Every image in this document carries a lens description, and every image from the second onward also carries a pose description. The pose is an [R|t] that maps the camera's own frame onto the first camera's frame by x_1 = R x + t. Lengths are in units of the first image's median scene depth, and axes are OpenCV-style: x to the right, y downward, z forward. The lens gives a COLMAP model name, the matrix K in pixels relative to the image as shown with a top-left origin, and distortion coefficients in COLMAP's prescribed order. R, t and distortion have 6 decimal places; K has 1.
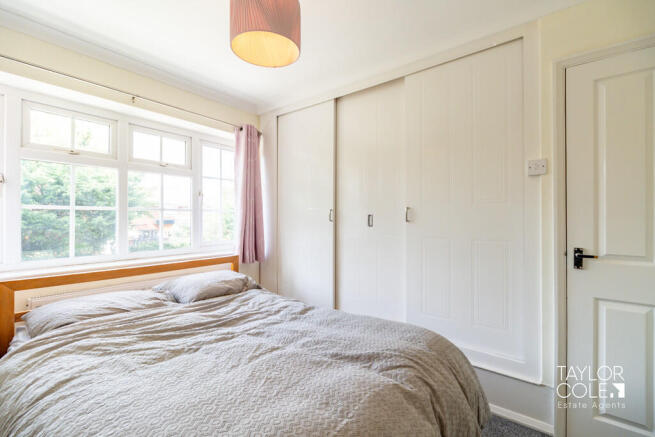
lens RADIAL K [[285.3, 0, 327.5], [0, 285.3, 218.5], [0, 0, 1]] dist [-0.005180, -0.000569]
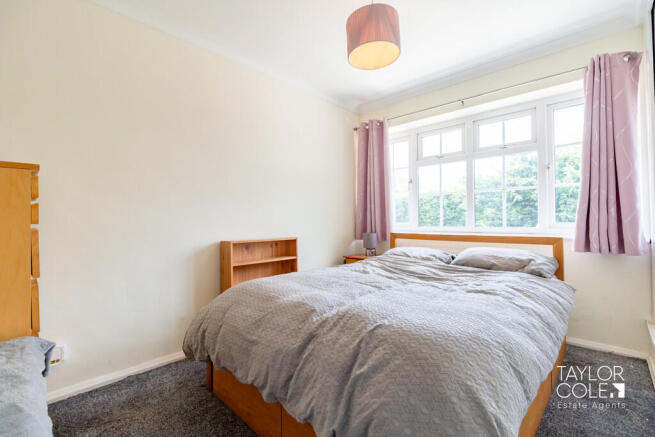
lens RADIAL K [[285.3, 0, 327.5], [0, 285.3, 218.5], [0, 0, 1]] dist [-0.005180, -0.000569]
pose [[-0.065273, 0.012947, -0.997783, 0.538692], [0.026022, 0.999598, 0.011268, 0.052087], [0.997528, -0.025228, -0.065583, 0.409394]]
